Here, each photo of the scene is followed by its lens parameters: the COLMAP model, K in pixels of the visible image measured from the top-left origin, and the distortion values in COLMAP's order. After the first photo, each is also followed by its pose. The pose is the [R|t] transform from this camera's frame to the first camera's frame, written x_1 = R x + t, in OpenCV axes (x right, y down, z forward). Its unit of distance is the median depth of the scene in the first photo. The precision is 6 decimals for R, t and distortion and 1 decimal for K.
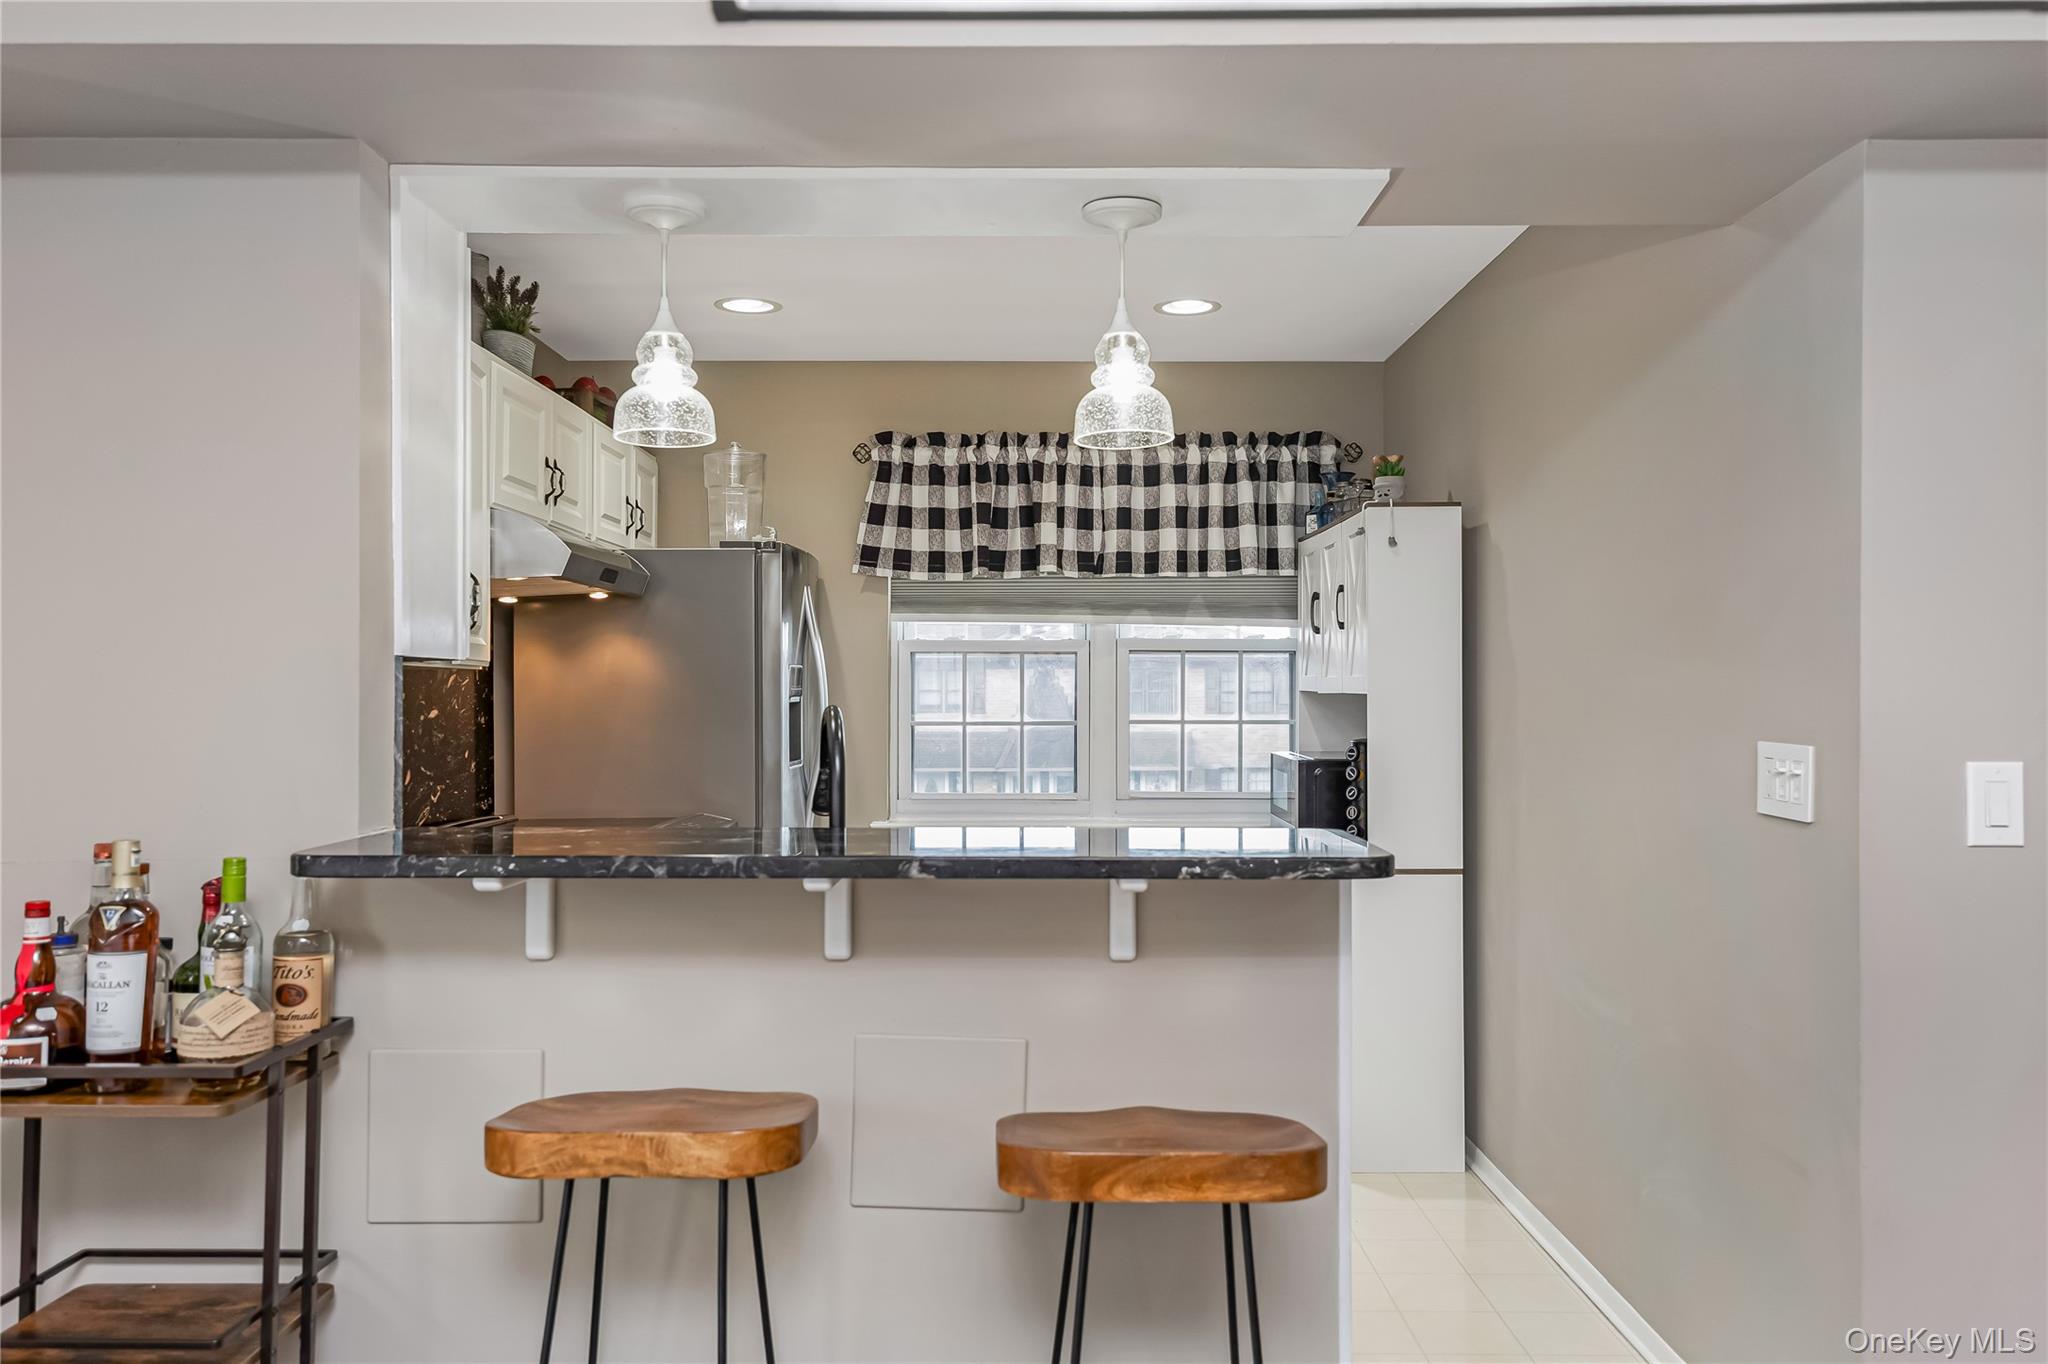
lens RADIAL K [[1499.7, 0, 1024.0], [0, 1499.7, 682.0], [0, 0, 1]] dist [0.005447, 0.001592]
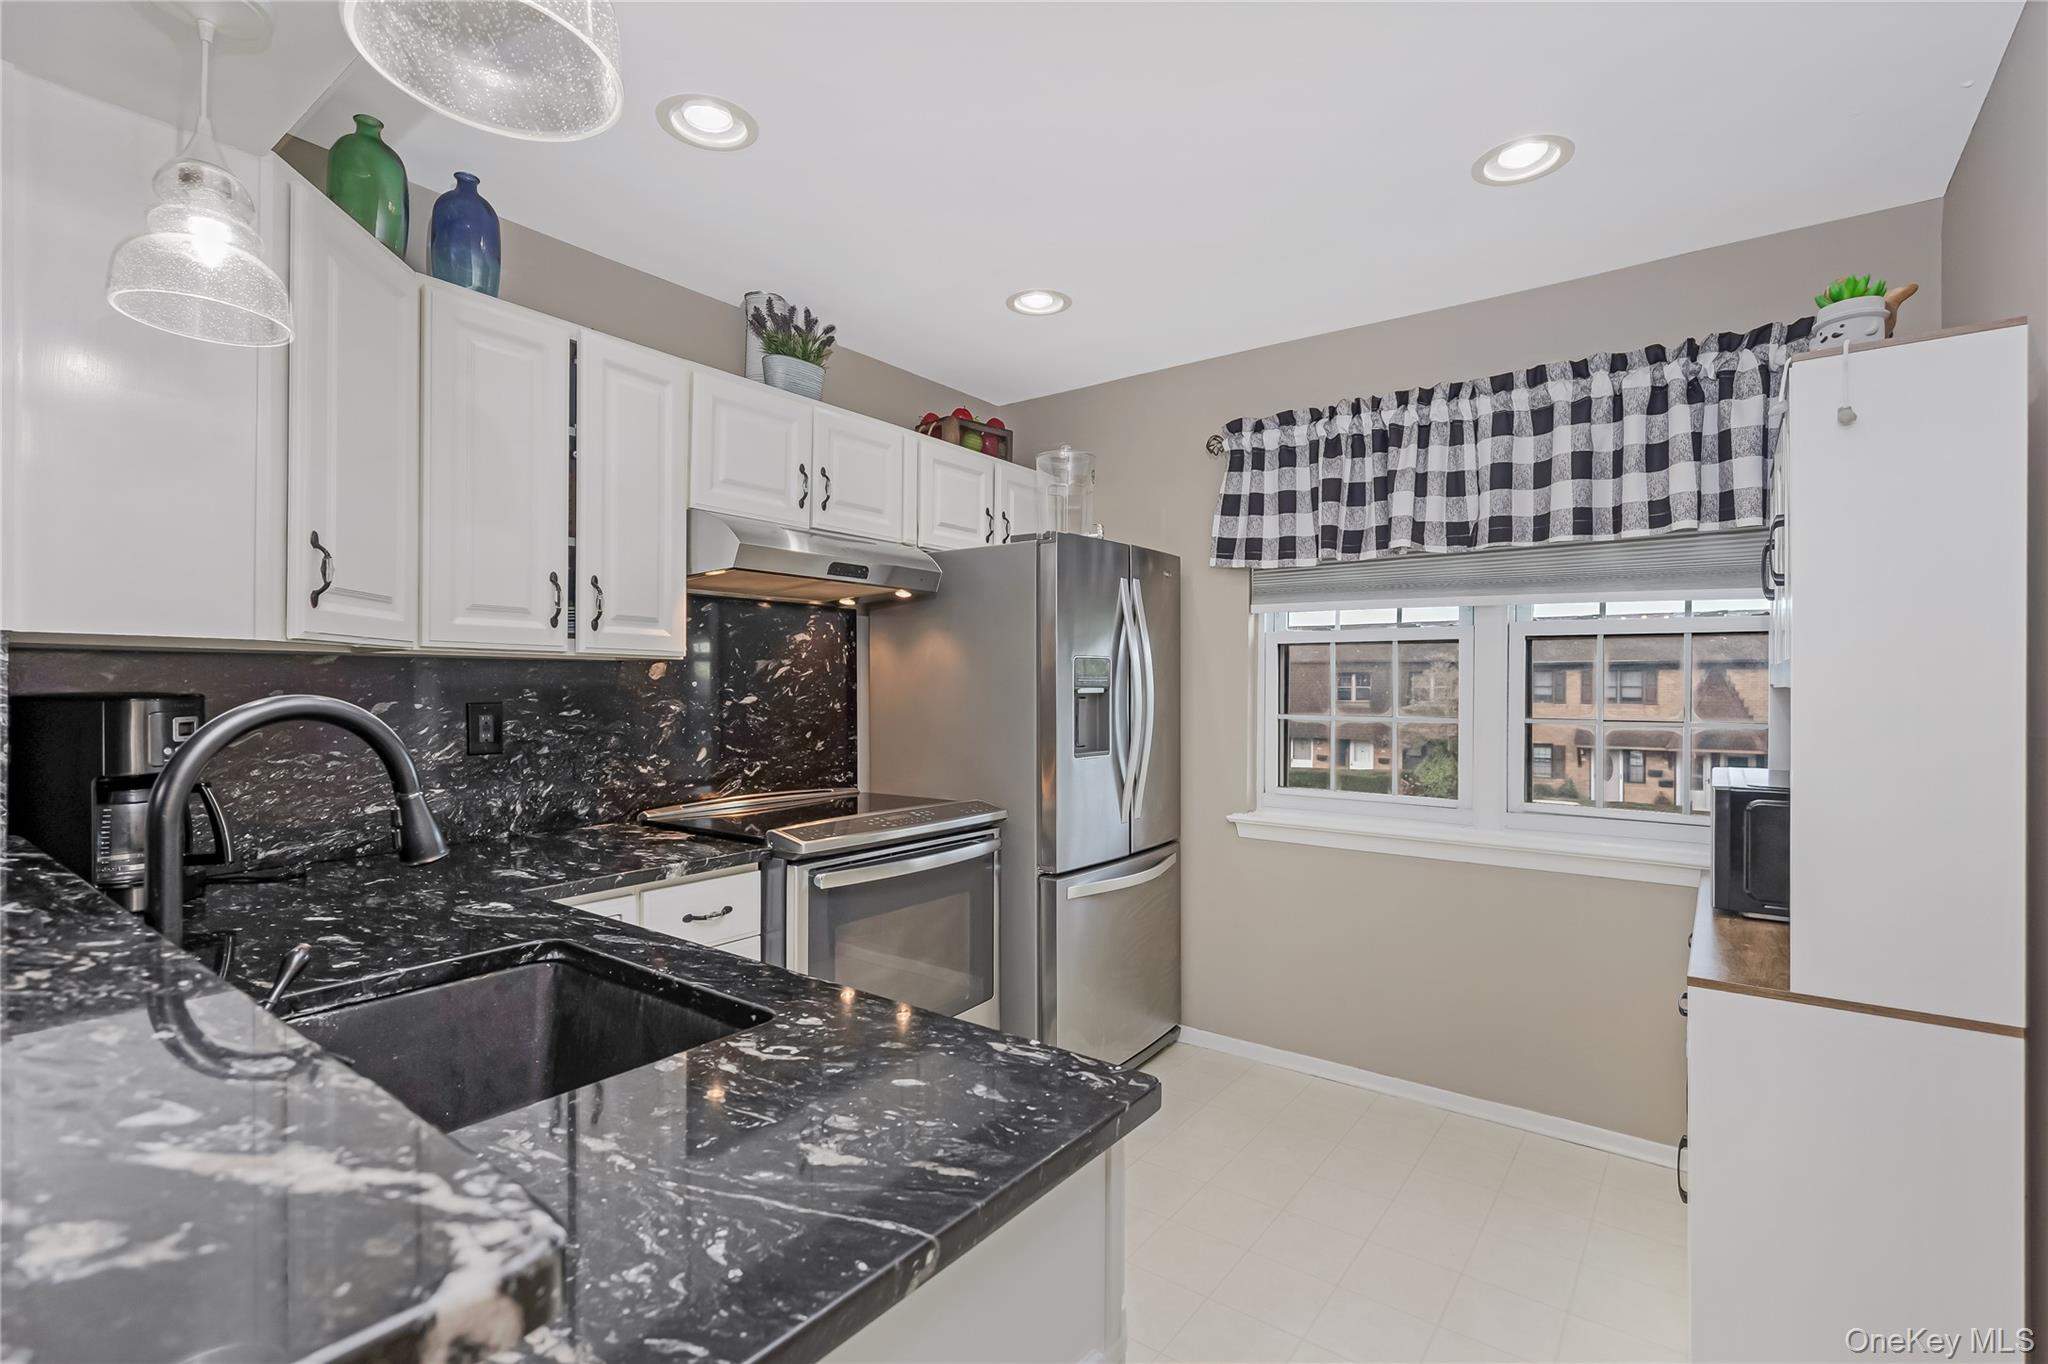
lens RADIAL K [[940.3, 0, 1024.0], [0, 940.3, 682.0], [0, 0, 1]] dist [0.006116, 0.000293]
pose [[0.802592, 0.003470, -0.596518, 0.165664], [-0.001608, 0.999992, 0.003655, 0.003396], [0.596526, -0.001974, 0.802591, 0.421556]]
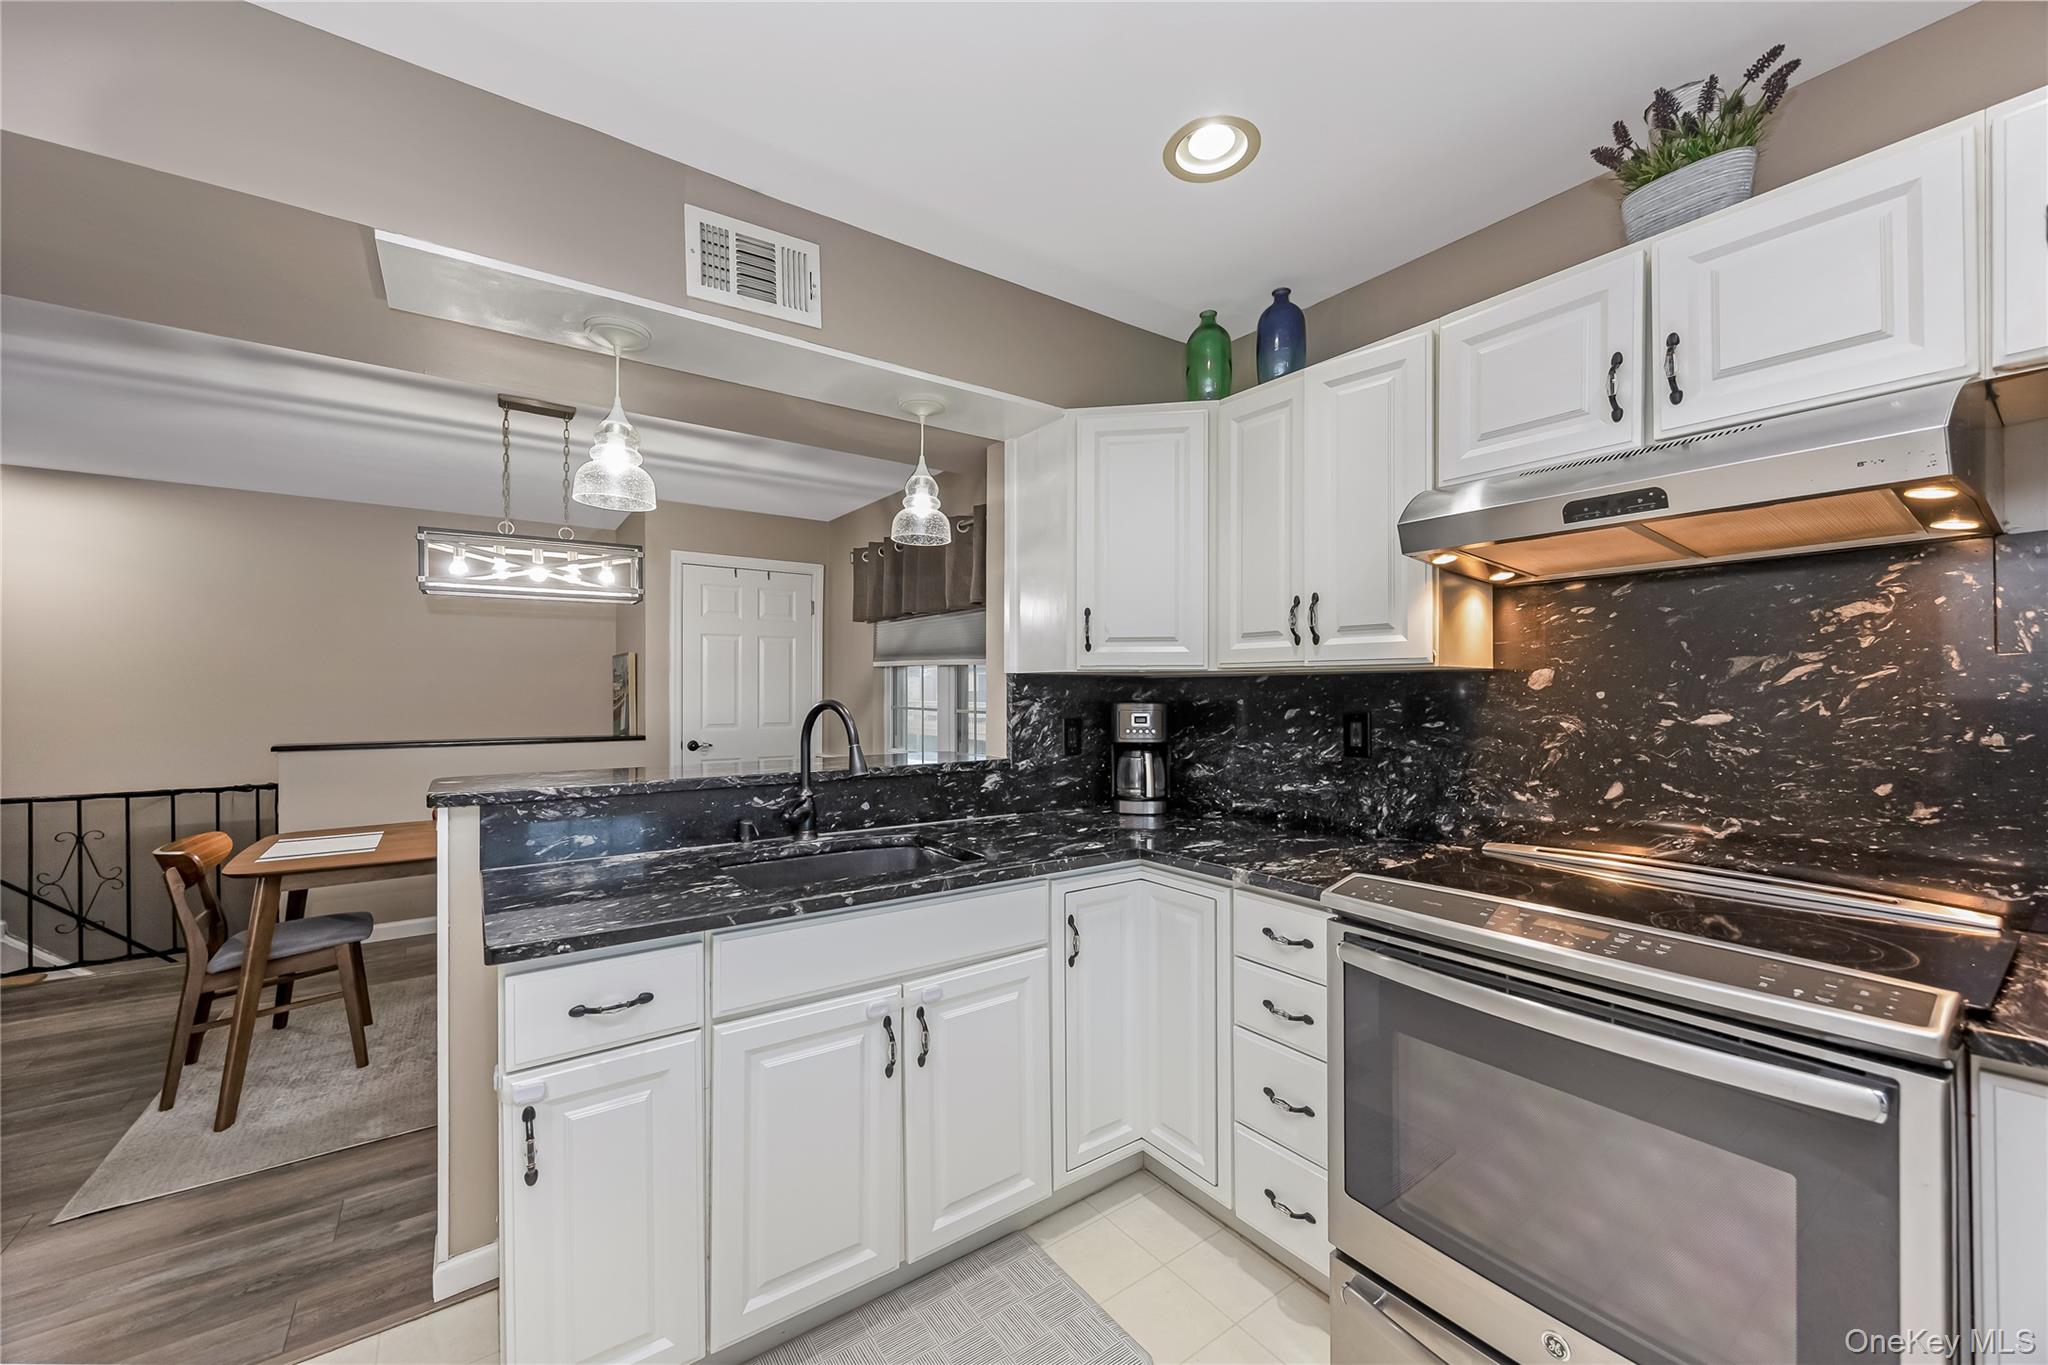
lens RADIAL K [[796.1, 0, 1046.4], [0, 796.1, 682.8], [0, 0, 1]] dist [-0.000234, 0.000063]
pose [[-0.801713, -0.006821, -0.597671, 0.088511], [0.005225, 0.999817, -0.018420, 0.006600], [0.597687, -0.017890, -0.801530, 0.871978]]
